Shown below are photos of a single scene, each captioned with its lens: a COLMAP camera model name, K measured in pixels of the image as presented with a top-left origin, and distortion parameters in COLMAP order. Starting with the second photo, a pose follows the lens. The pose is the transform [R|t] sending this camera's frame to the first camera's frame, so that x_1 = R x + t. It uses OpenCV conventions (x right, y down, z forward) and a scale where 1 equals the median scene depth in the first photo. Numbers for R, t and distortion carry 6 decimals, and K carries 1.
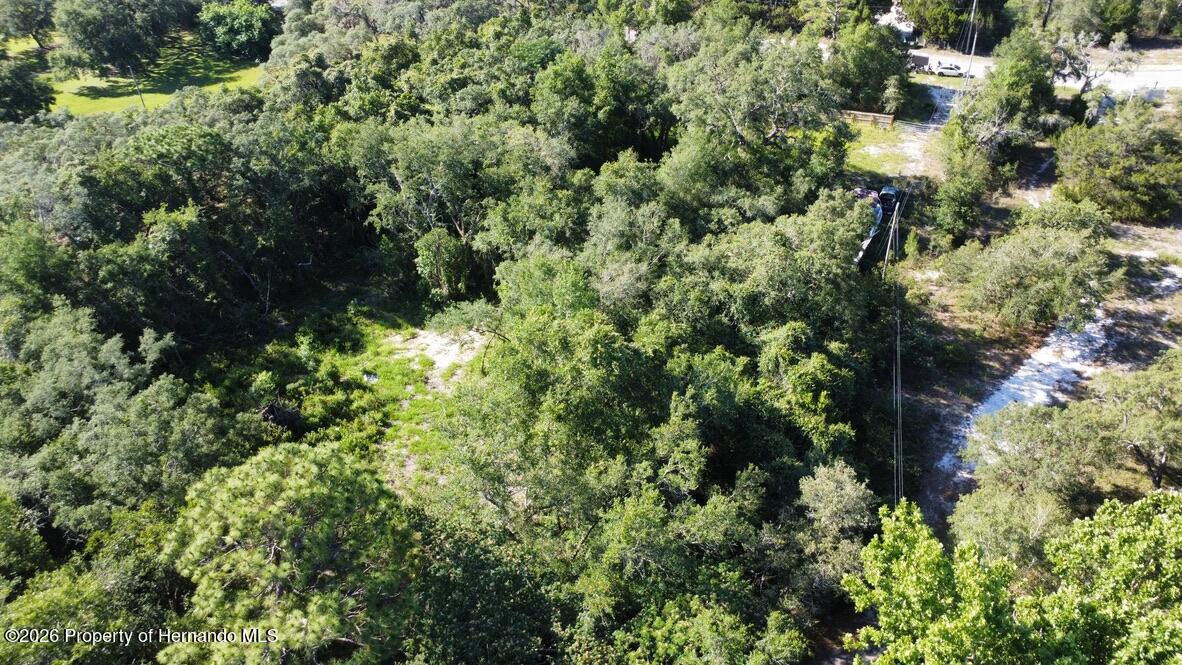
lens RADIAL K [[859.7, 0, 584.4], [0, 859.7, 331.7], [0, 0, 1]] dist [-0.043133, 0.014504]
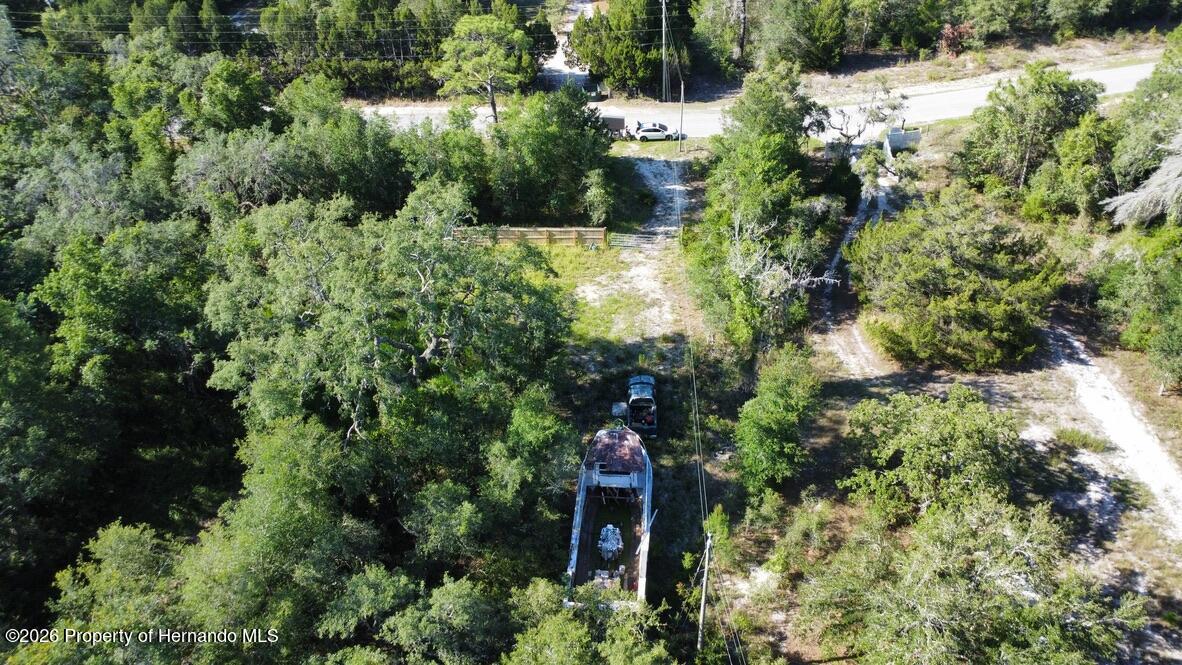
lens RADIAL K [[859.7, 0, 588.9], [0, 859.7, 323.3], [0, 0, 1]] dist [-0.043133, 0.014504]
pose [[0.920427, -0.205485, 0.332550, 0.109328], [0.209809, 0.977465, 0.023278, -0.195460], [-0.329840, 0.048346, 0.942798, 0.367282]]
